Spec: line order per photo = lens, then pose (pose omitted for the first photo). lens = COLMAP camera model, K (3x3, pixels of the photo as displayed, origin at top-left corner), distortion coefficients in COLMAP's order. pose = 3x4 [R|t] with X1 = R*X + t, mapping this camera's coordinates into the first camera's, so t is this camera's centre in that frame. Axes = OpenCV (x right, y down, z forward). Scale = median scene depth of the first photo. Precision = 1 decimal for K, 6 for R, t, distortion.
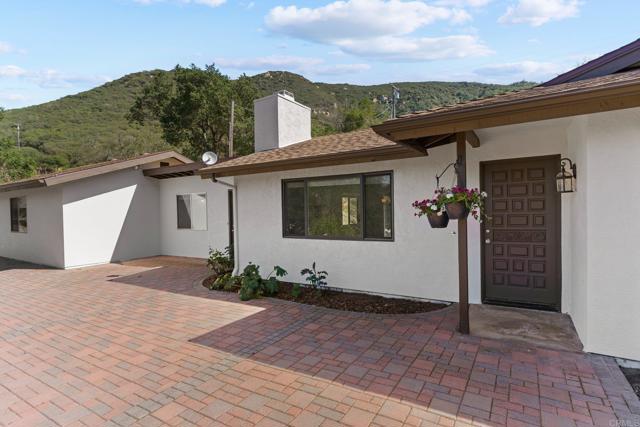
lens RADIAL K [[332.4, 0, 318.8], [0, 332.4, 215.0], [0, 0, 1]] dist [-0.003323, 0.000154]
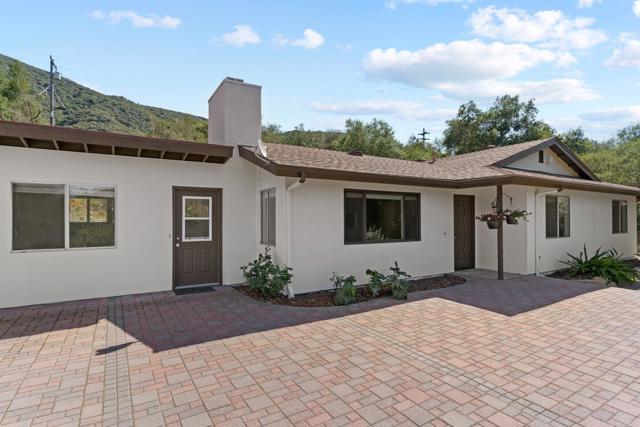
lens RADIAL K [[332.4, 0, 318.8], [0, 332.4, 215.0], [0, 0, 1]] dist [-0.003323, 0.000154]
pose [[0.449515, 0.029609, 0.892782, -1.130559], [0.005236, 0.999346, -0.035779, 0.013454], [-0.893258, 0.020758, 0.449066, 0.638279]]
